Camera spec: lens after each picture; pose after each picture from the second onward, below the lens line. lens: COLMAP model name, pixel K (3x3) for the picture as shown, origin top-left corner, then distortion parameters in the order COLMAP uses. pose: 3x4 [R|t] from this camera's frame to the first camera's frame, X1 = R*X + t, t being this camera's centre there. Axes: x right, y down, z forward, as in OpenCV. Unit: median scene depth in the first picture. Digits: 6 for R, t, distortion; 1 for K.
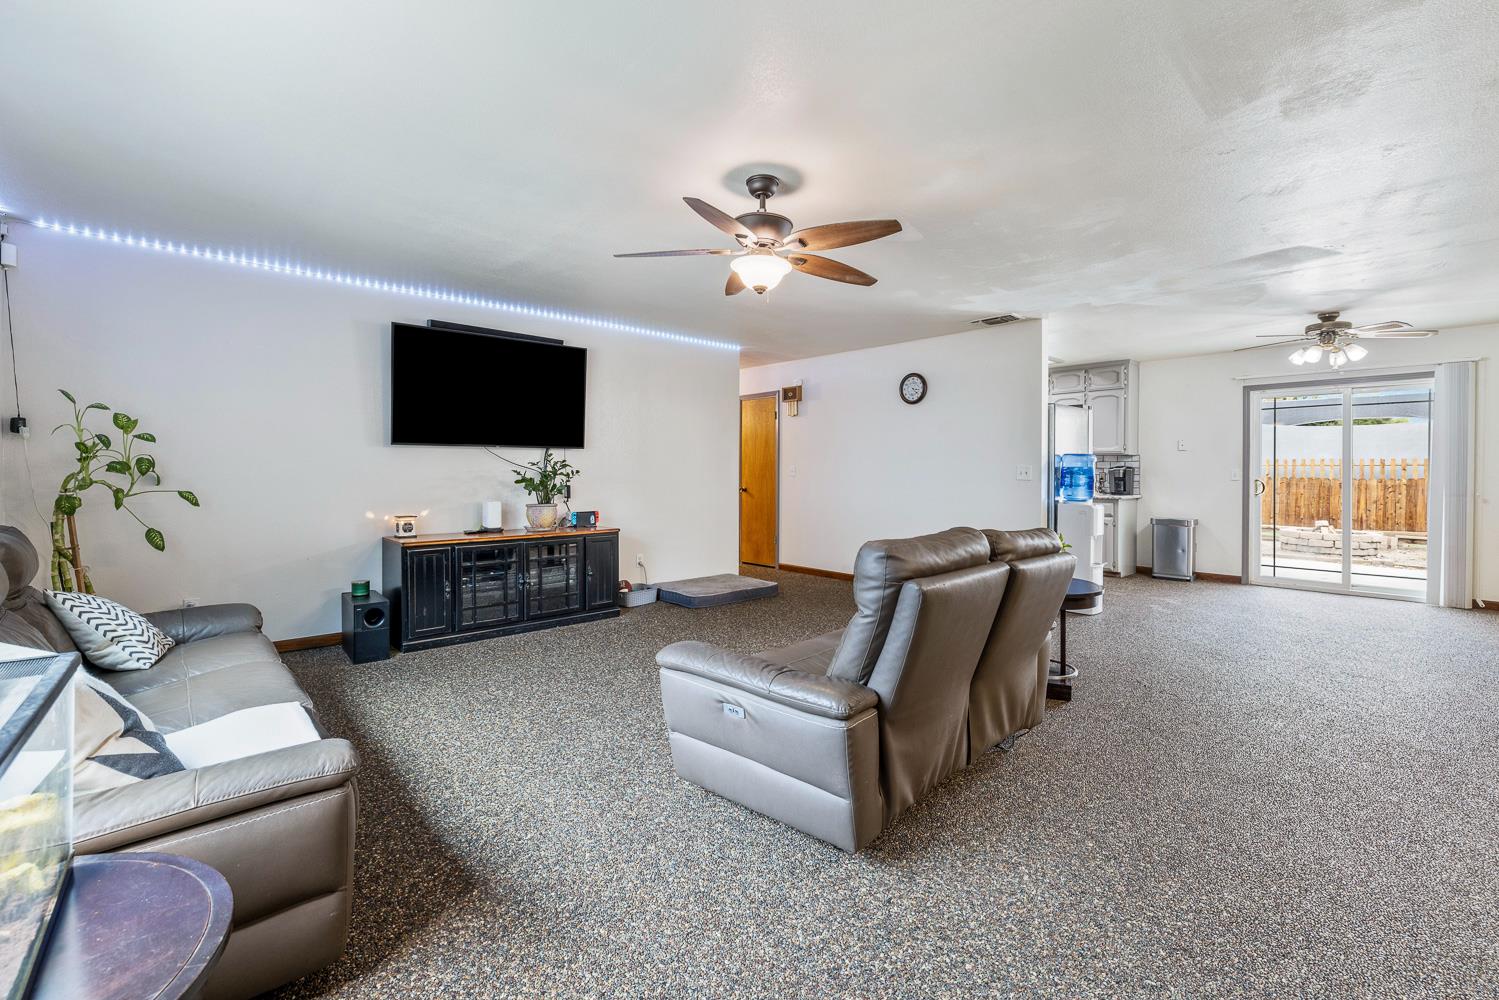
lens RADIAL K [[613.8, 0, 748.9], [0, 613.8, 481.2], [0, 0, 1]] dist [0.000366, 0.000049]
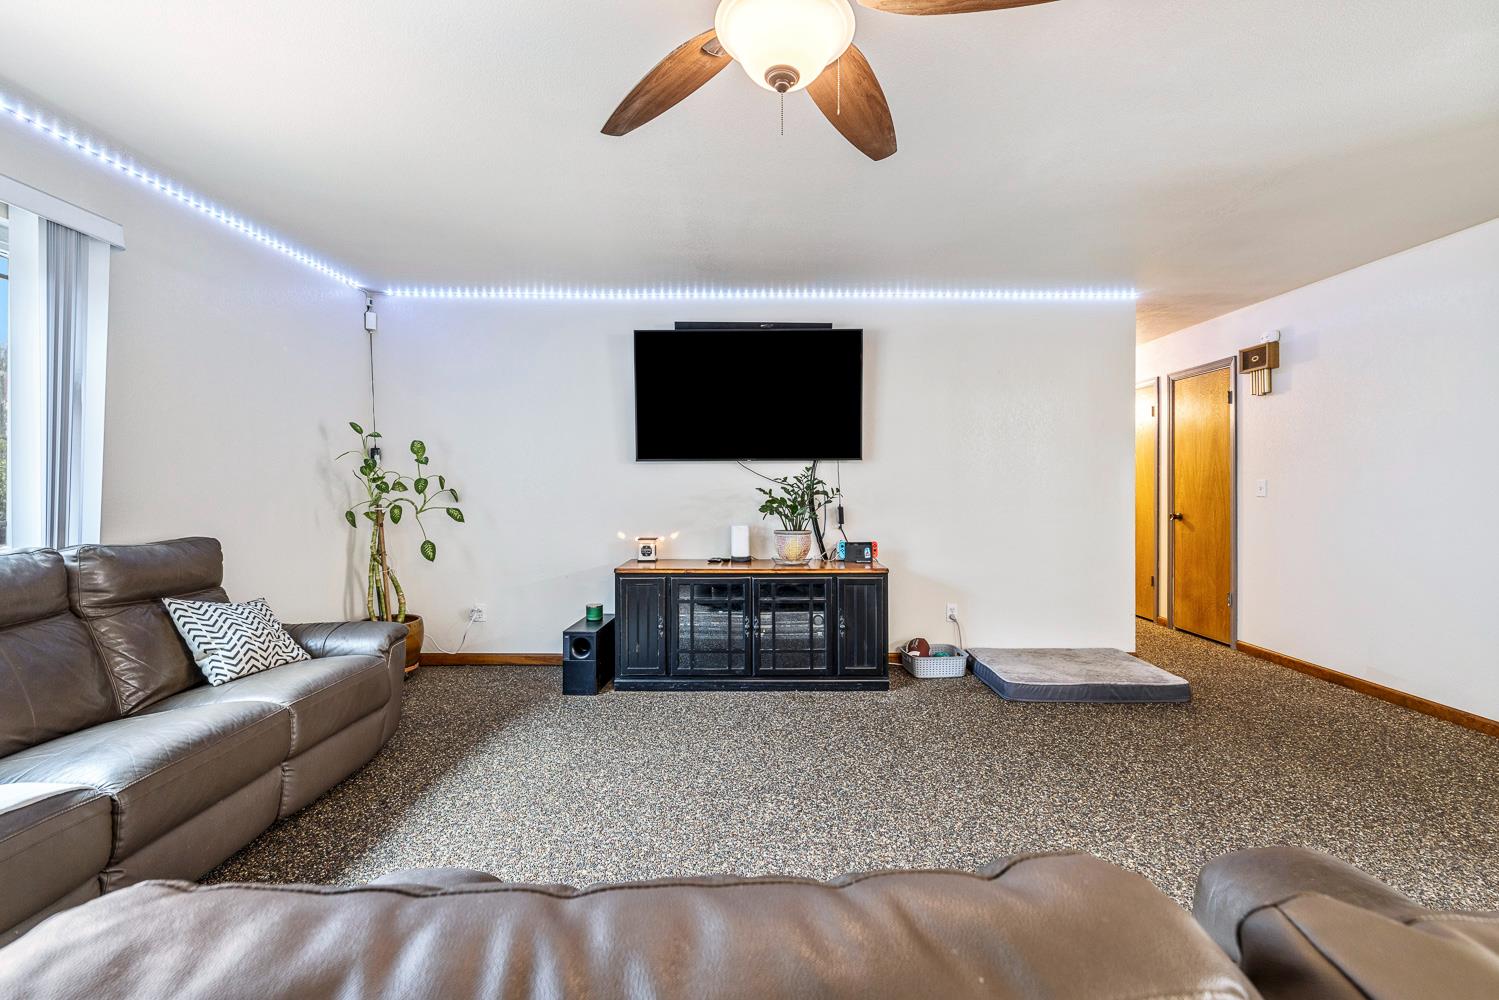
lens RADIAL K [[627.0, 0, 751.8], [0, 627.0, 491.8], [0, 0, 1]] dist [-0.000240, -0.000004]
pose [[0.750446, 0.001573, -0.660929, 0.163930], [-0.008852, 0.999931, -0.007671, -0.006588], [0.660872, 0.011607, 0.750409, 0.358510]]
